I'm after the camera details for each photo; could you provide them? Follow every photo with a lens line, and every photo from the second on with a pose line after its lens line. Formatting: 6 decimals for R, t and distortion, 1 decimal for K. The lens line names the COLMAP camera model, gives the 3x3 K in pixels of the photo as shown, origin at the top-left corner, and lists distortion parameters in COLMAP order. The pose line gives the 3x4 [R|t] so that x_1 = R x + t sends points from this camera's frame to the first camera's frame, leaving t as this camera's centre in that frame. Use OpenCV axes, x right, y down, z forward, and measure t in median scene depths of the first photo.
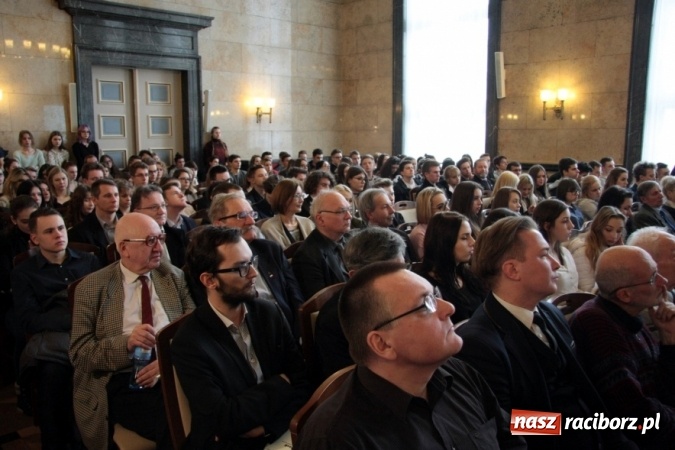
lens RADIAL K [[603.6, 0, 337.5], [0, 603.6, 225.0], [0, 0, 1]] dist [-0.082501, 0.125614]
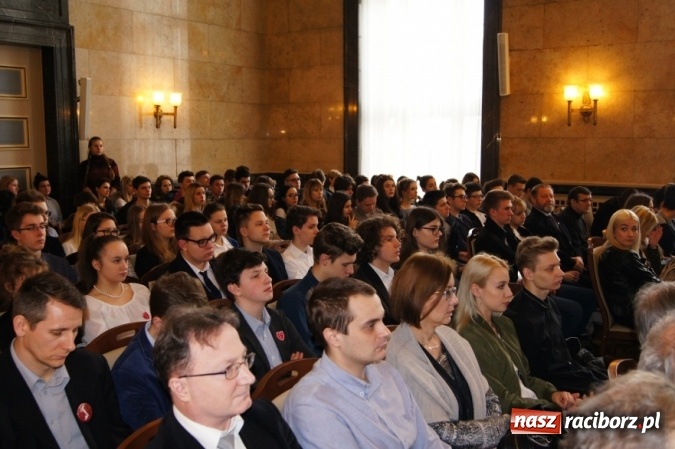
lens RADIAL K [[718.4, 0, 337.5], [0, 718.4, 224.5], [0, 0, 1]] dist [-0.035881, -0.019014]
pose [[0.978628, -0.022568, 0.204398, -0.108414], [0.028706, 0.999220, -0.027114, -0.034578], [-0.203627, 0.032402, 0.978512, 0.179899]]
